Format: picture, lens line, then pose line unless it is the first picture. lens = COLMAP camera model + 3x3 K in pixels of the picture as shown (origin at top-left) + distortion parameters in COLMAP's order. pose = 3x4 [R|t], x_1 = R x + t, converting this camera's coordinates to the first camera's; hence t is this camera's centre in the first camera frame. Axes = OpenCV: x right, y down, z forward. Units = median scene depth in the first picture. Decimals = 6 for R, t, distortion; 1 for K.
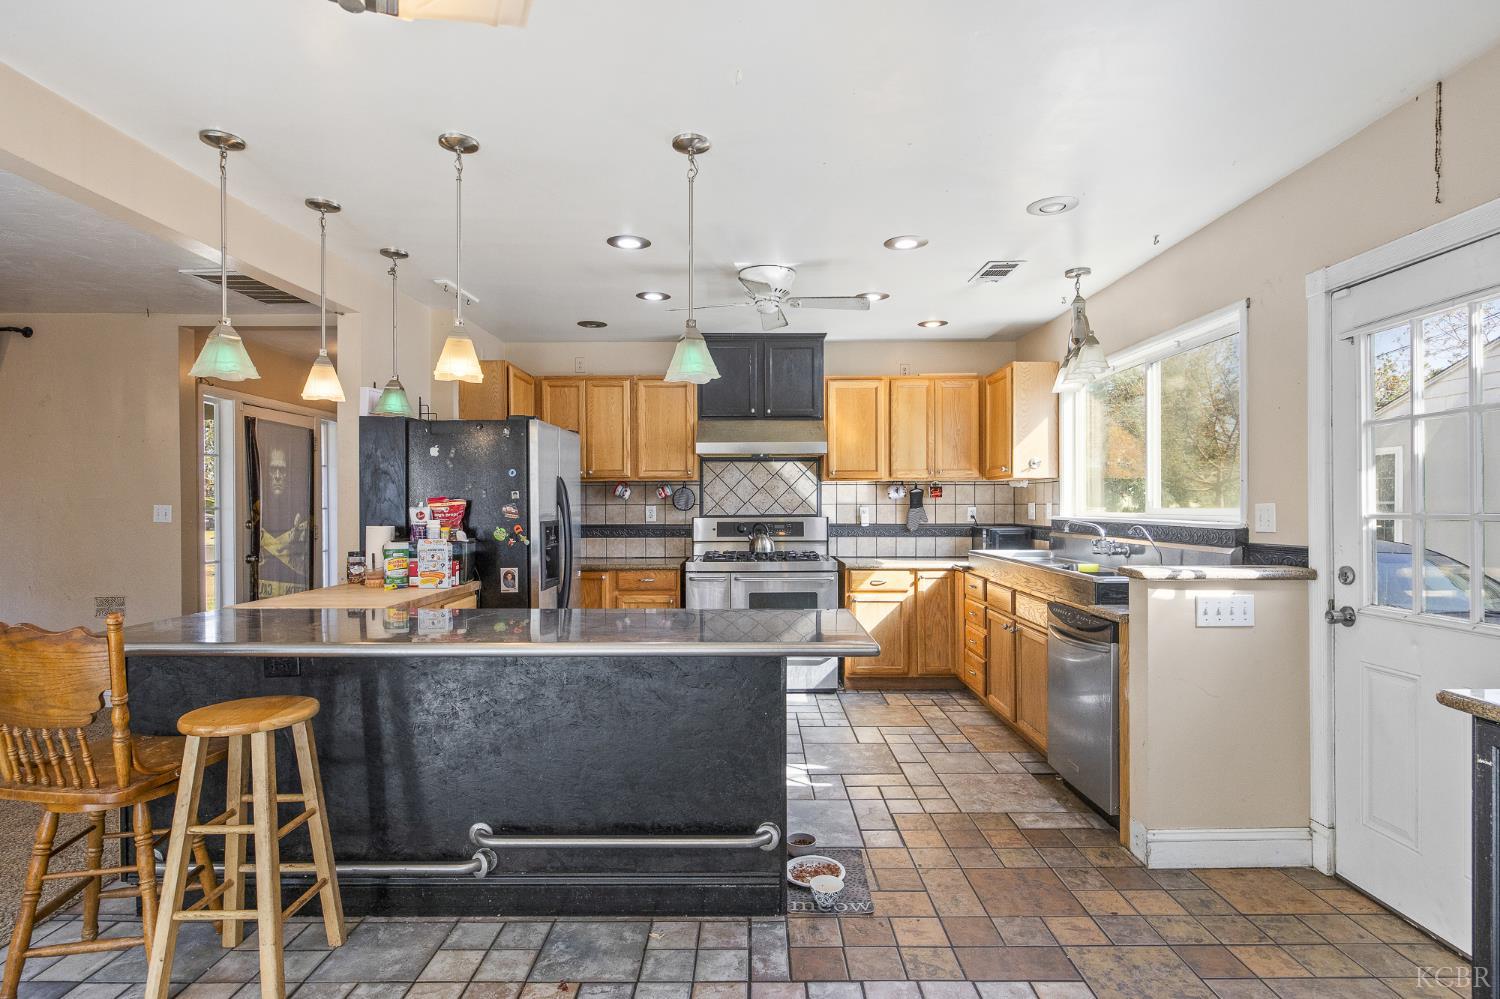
lens RADIAL K [[770.1, 0, 749.0], [0, 770.1, 503.1], [0, 0, 1]] dist [0.000415, -0.000068]
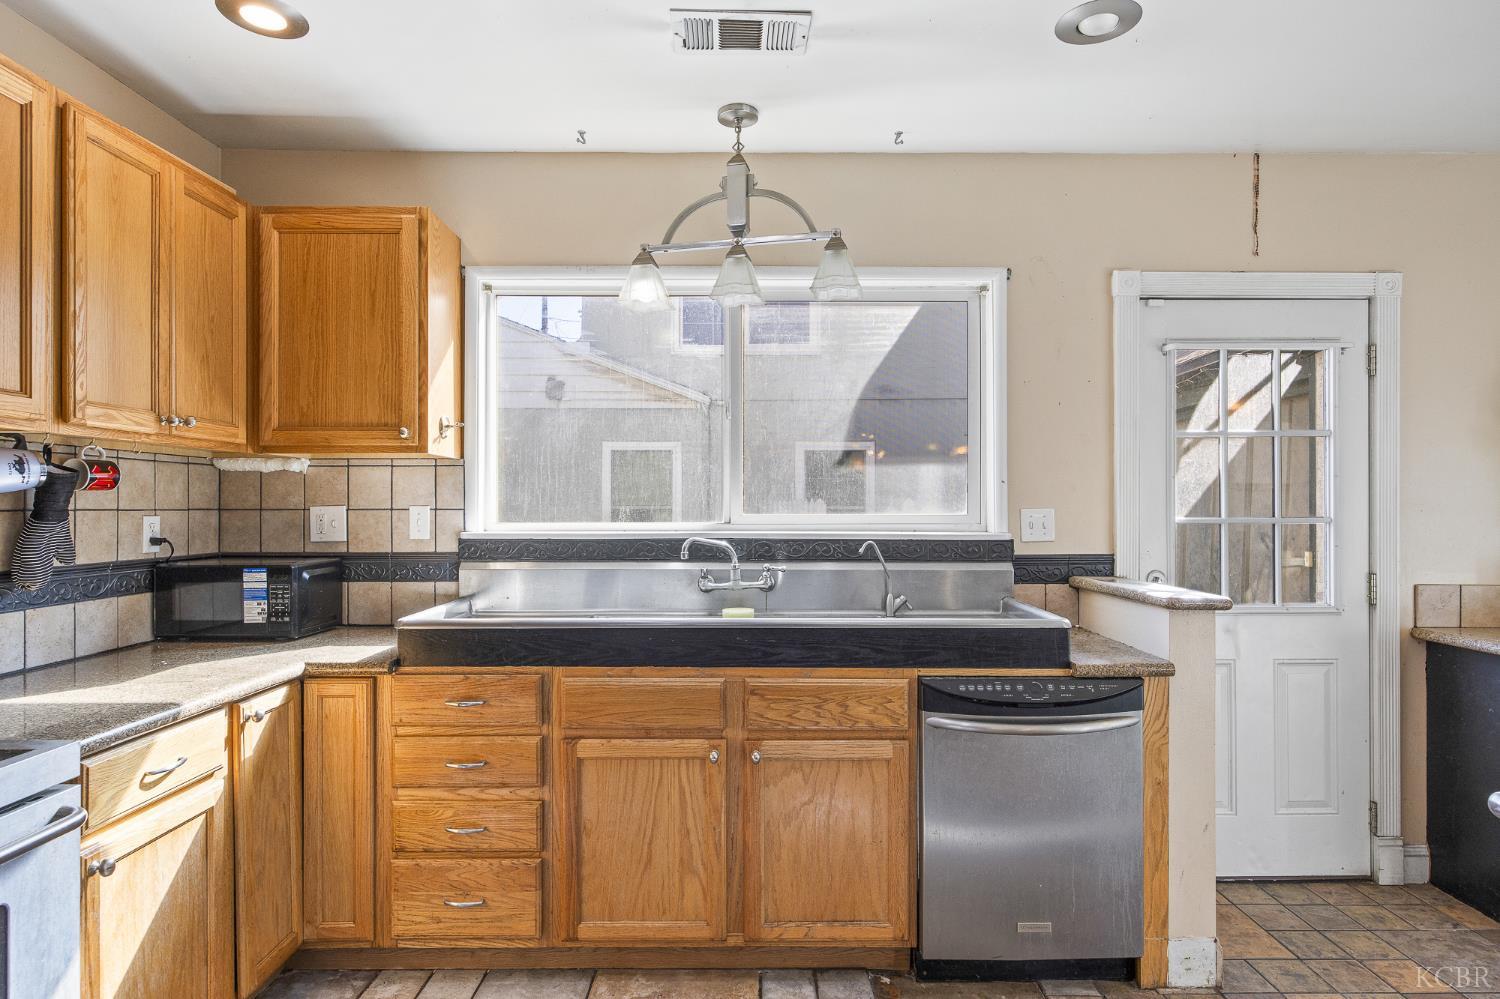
lens RADIAL K [[827.9, 0, 753.7], [0, 827.9, 502.7], [0, 0, 1]] dist [-0.000501, -0.000781]
pose [[-0.012498, 0.005911, 0.999904, -0.207237], [-0.002070, 0.999980, -0.005937, -0.000214], [-0.999920, -0.002144, -0.012486, 1.018432]]
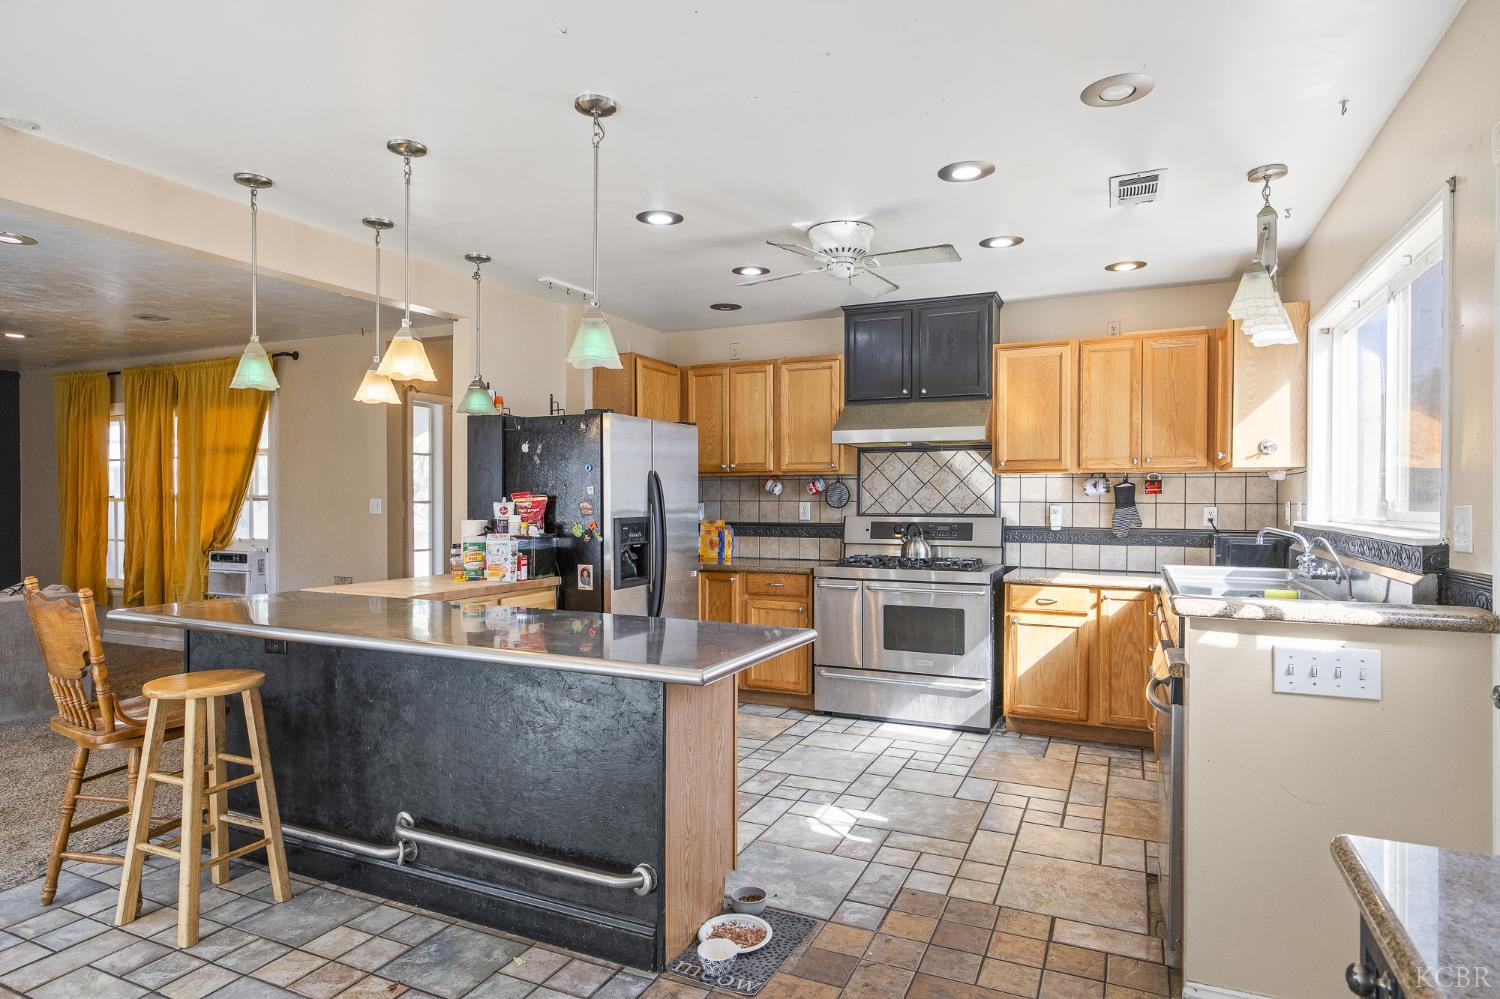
lens RADIAL K [[846.5, 0, 752.0], [0, 846.5, 502.8], [0, 0, 1]] dist [-0.000983, 0.001414]
pose [[0.908013, 0.007029, -0.418882, 0.337087], [-0.004931, 0.999969, 0.006090, -0.002504], [0.418912, -0.003464, 0.908020, 0.109850]]
